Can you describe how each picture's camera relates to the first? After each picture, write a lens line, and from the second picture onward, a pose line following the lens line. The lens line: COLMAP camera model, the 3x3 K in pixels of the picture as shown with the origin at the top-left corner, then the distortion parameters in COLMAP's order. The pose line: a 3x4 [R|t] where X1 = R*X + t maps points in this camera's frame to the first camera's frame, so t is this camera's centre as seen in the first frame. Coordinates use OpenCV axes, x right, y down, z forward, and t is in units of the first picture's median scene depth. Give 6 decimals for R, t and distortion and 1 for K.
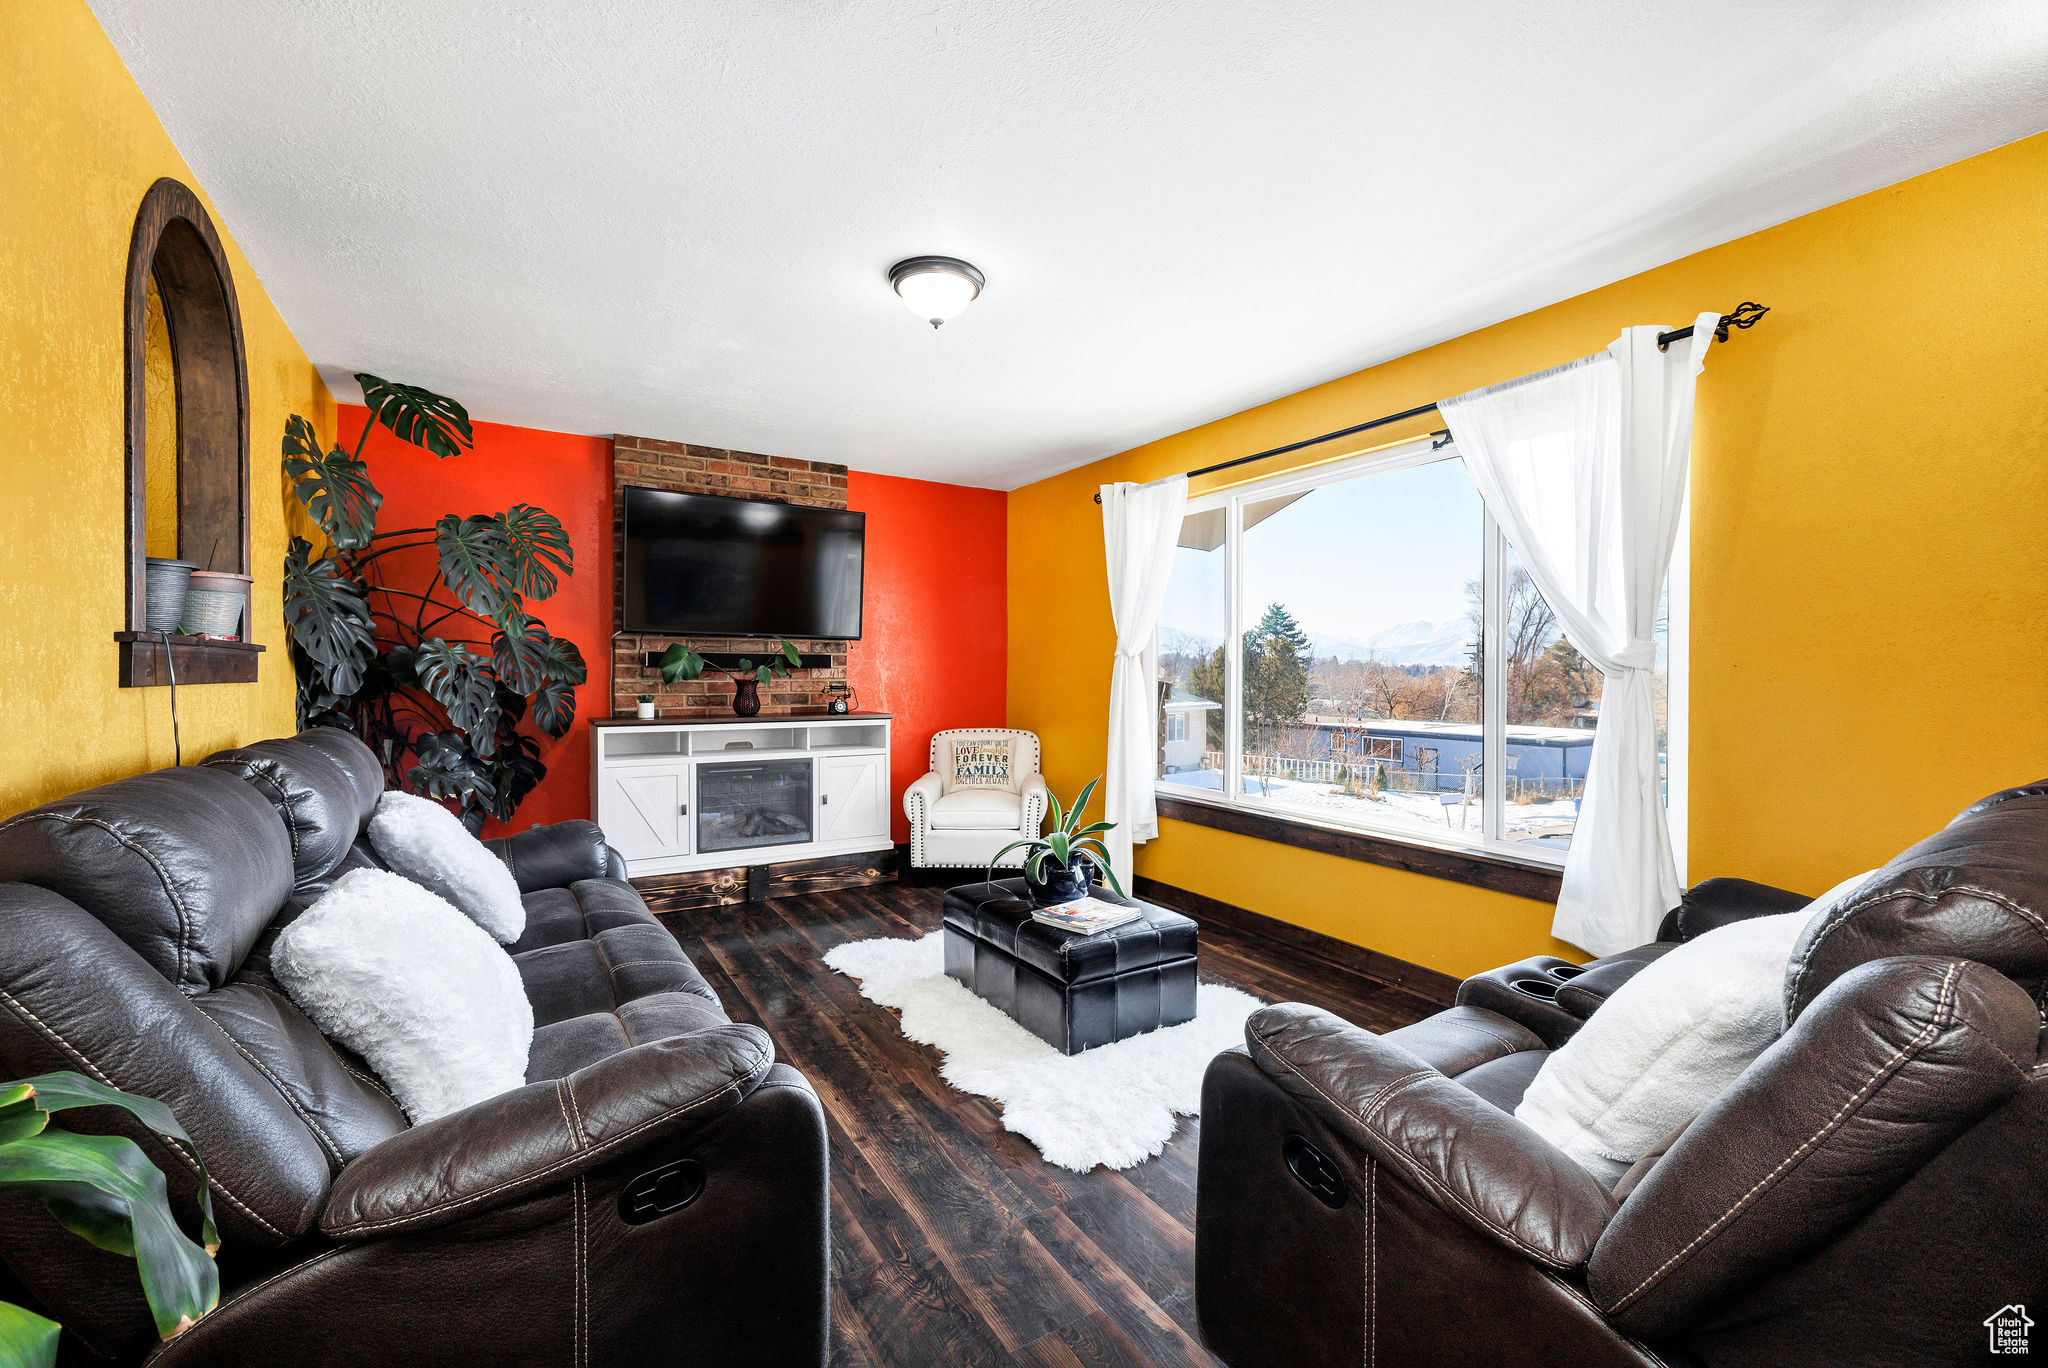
lens RADIAL K [[844.3, 0, 1014.6], [0, 844.3, 677.1], [0, 0, 1]] dist [-0.000315, -0.000039]
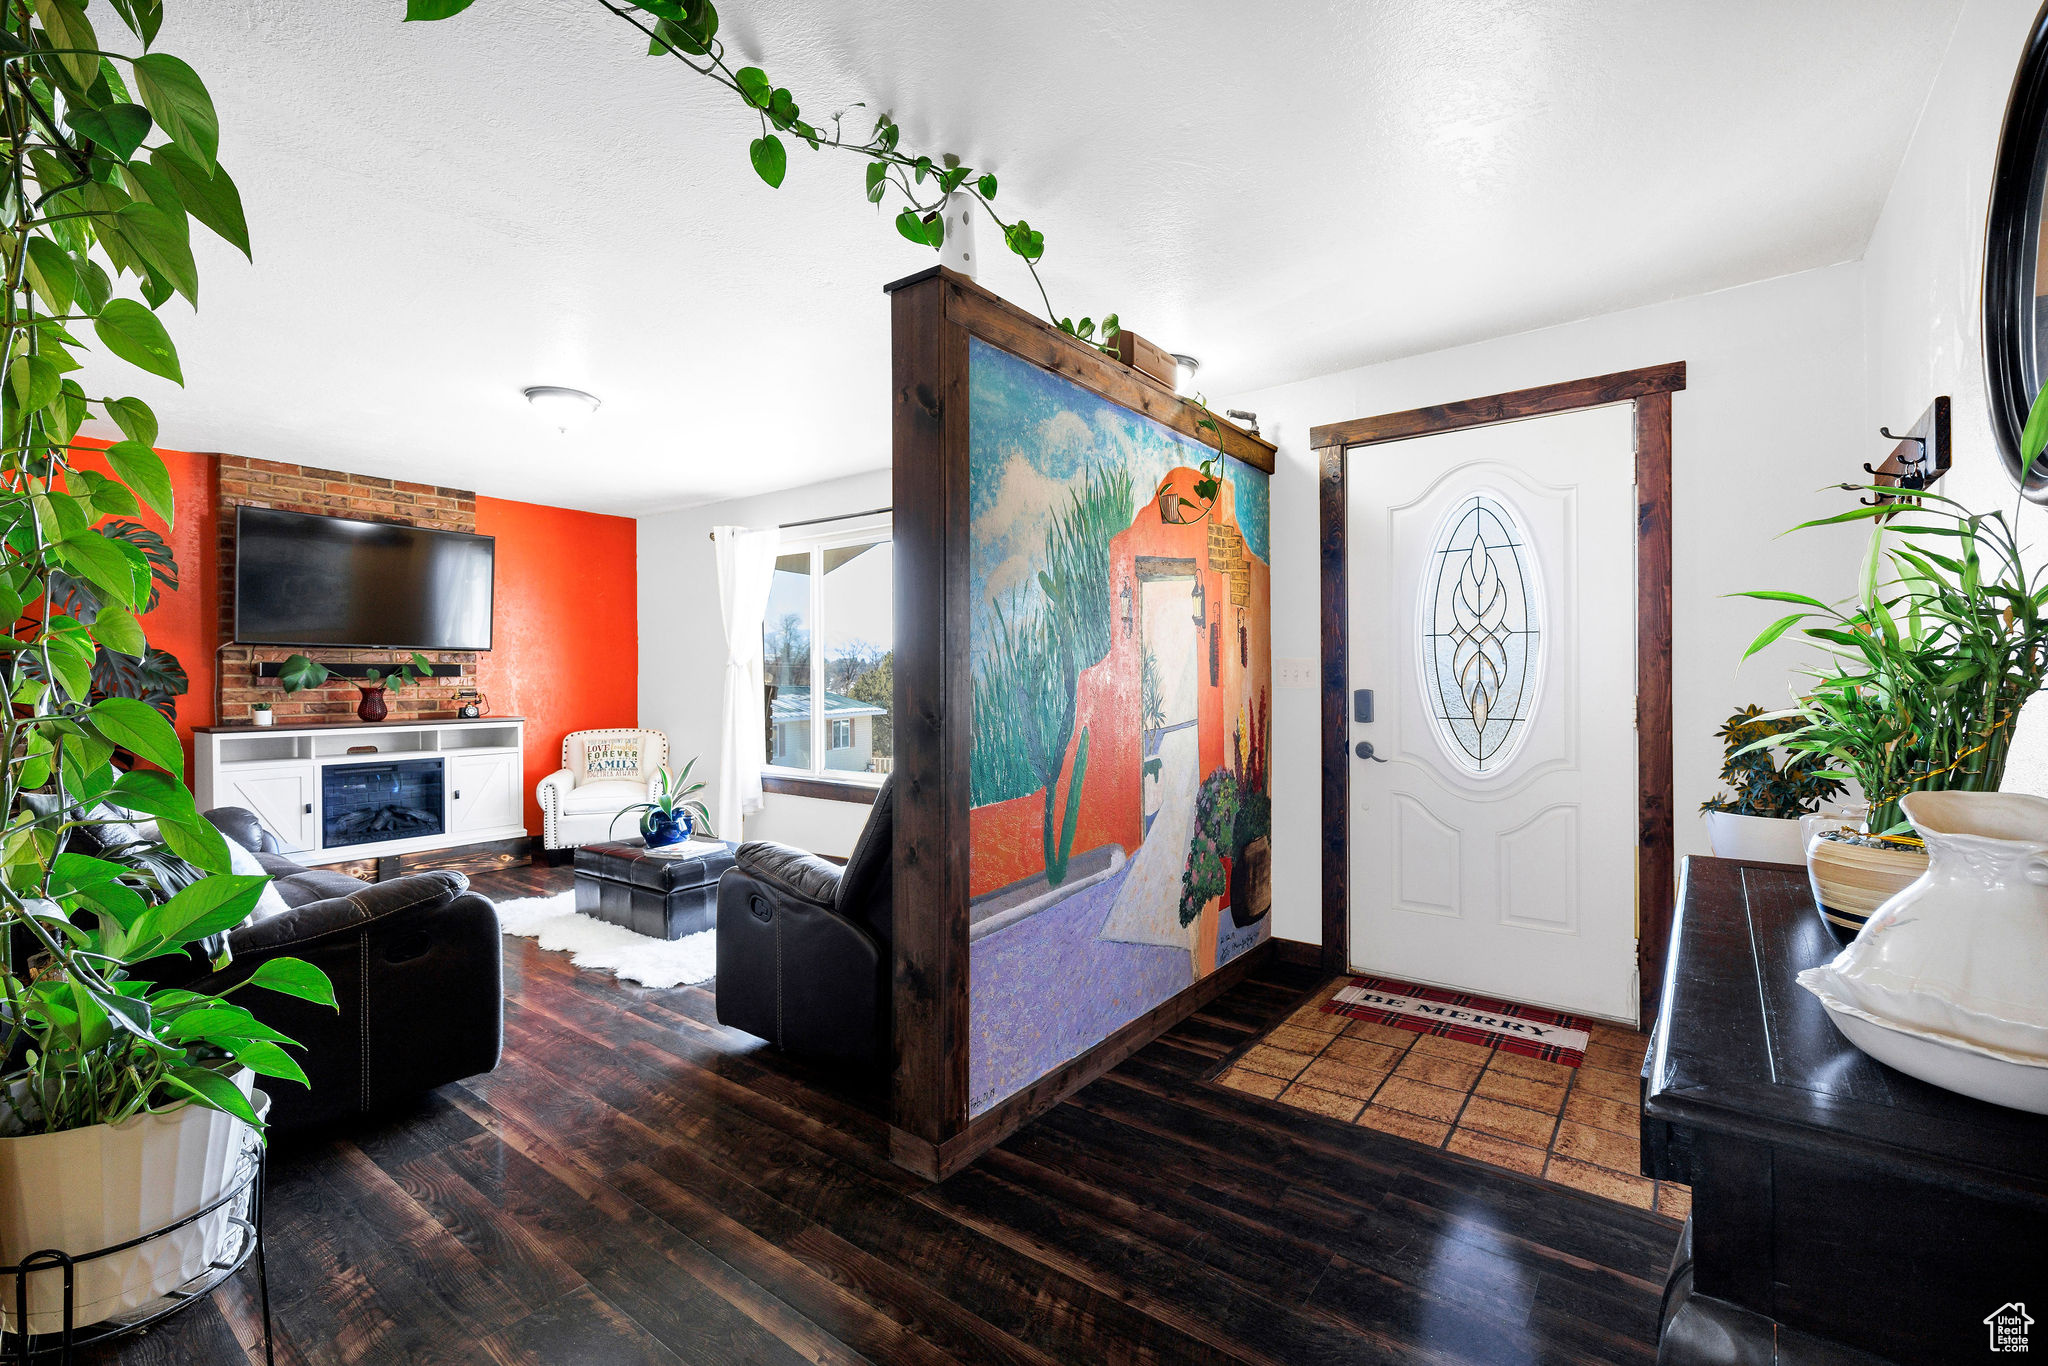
lens RADIAL K [[907.9, 0, 1024.0], [0, 907.9, 683.0], [0, 0, 1]] dist [-0.000571, 0.000423]
pose [[0.932437, -0.009249, 0.361213, 0.042203], [0.009368, 0.999955, 0.001422, 0.003097], [-0.361210, 0.002058, 0.932482, -0.393226]]
